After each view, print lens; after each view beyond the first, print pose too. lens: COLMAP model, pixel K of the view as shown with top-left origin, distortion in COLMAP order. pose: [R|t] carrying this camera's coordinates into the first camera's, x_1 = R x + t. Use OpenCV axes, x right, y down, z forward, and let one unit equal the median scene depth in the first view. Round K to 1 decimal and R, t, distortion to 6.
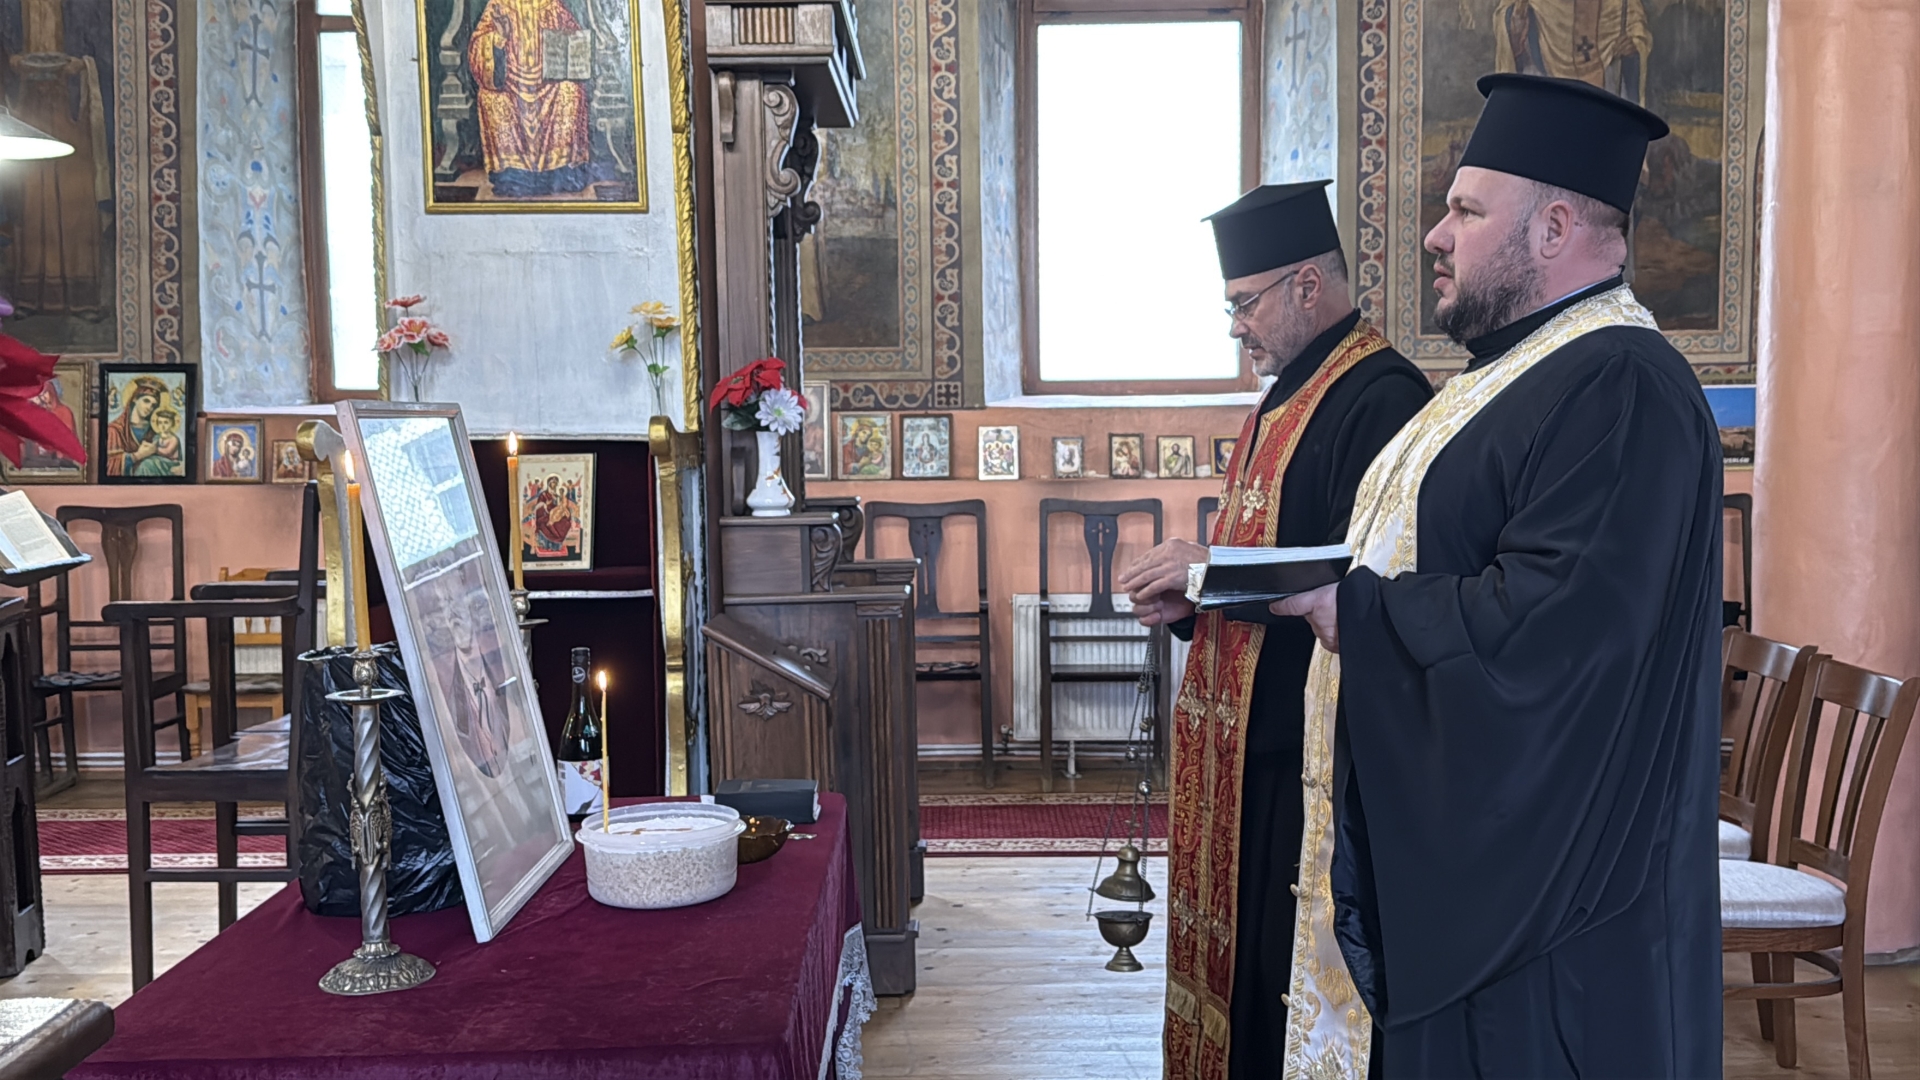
lens RADIAL K [[1867.9, 0, 960.0], [0, 1867.9, 540.0], [0, 0, 1]] dist [0.213188, -0.385908]
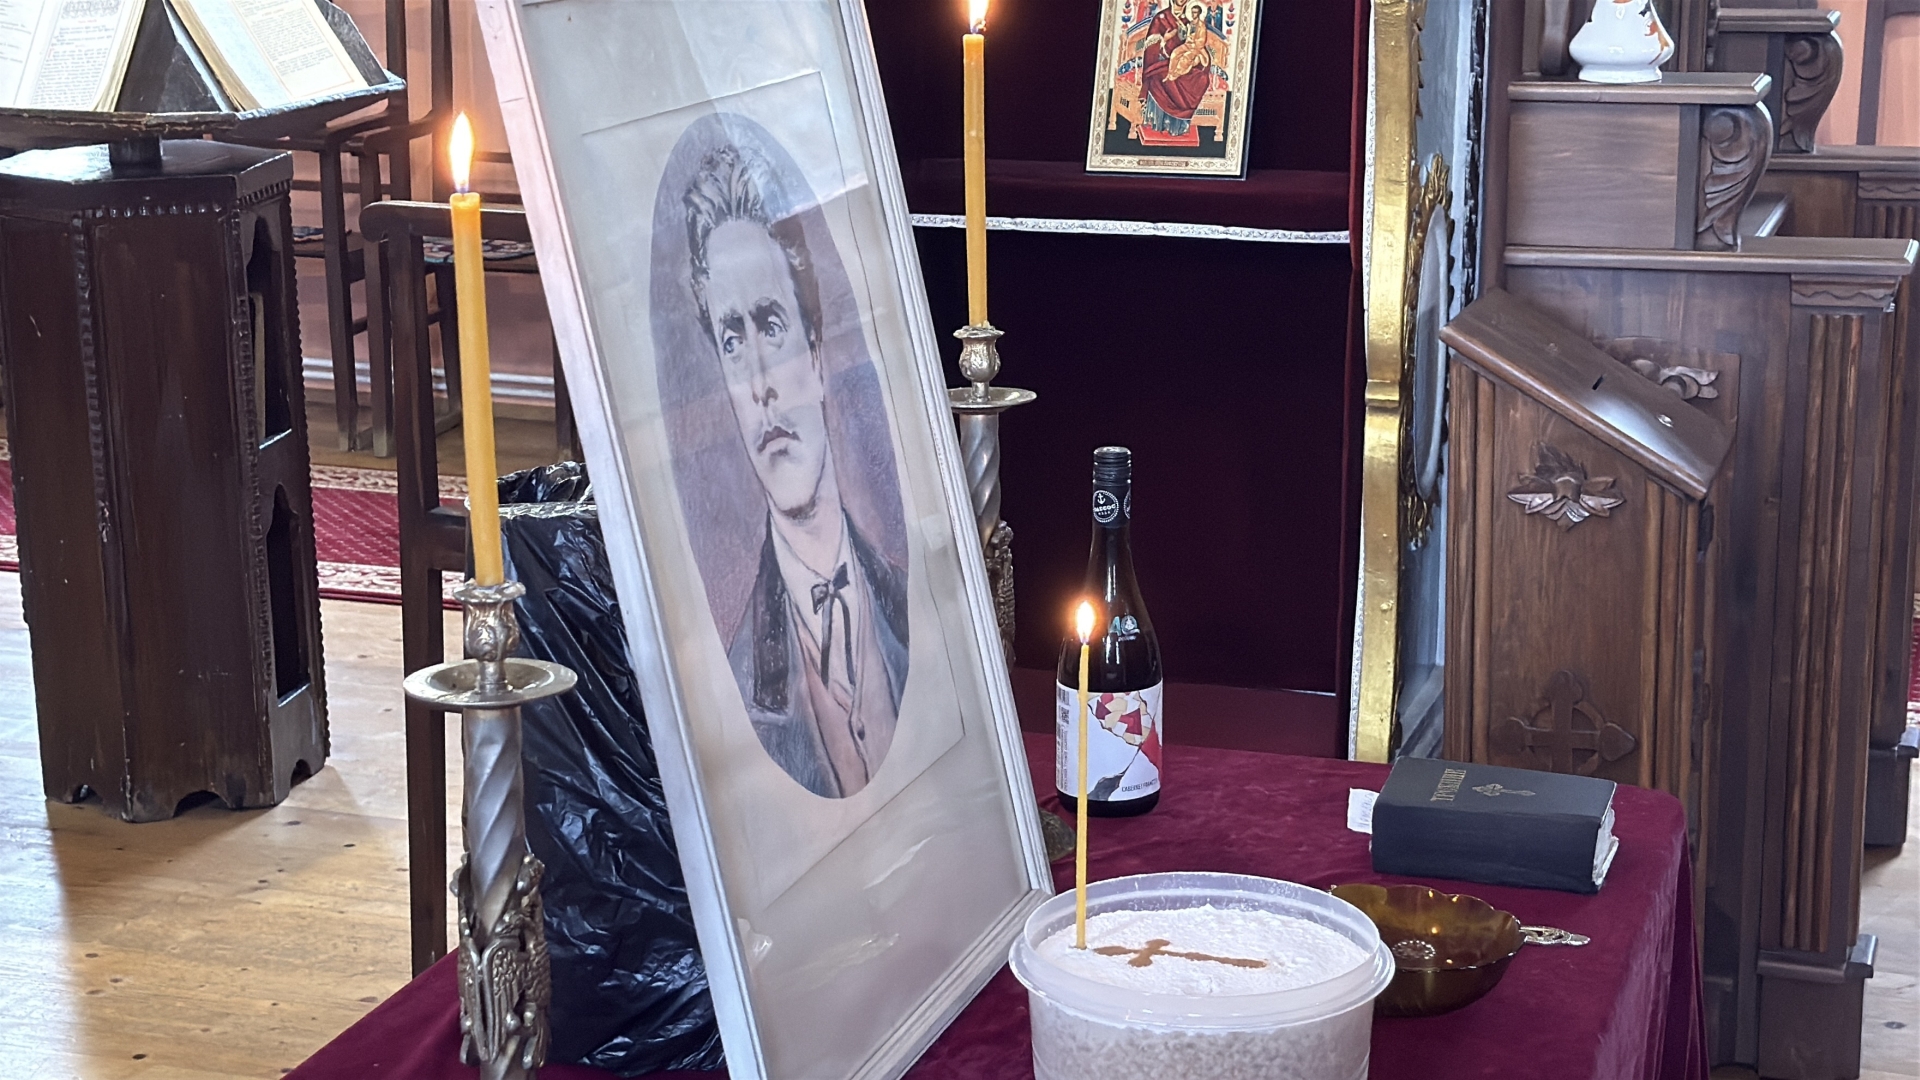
lens RADIAL K [[3281.0, 0, 950.9], [0, 3281.0, 538.3], [0, 0, 1]] dist [0.143786, -0.042188]
pose [[0.946593, 0.089781, -0.309680, 0.007909], [-0.036142, 0.983943, 0.174784, -0.039306], [0.320400, -0.154257, 0.934638, 0.151762]]
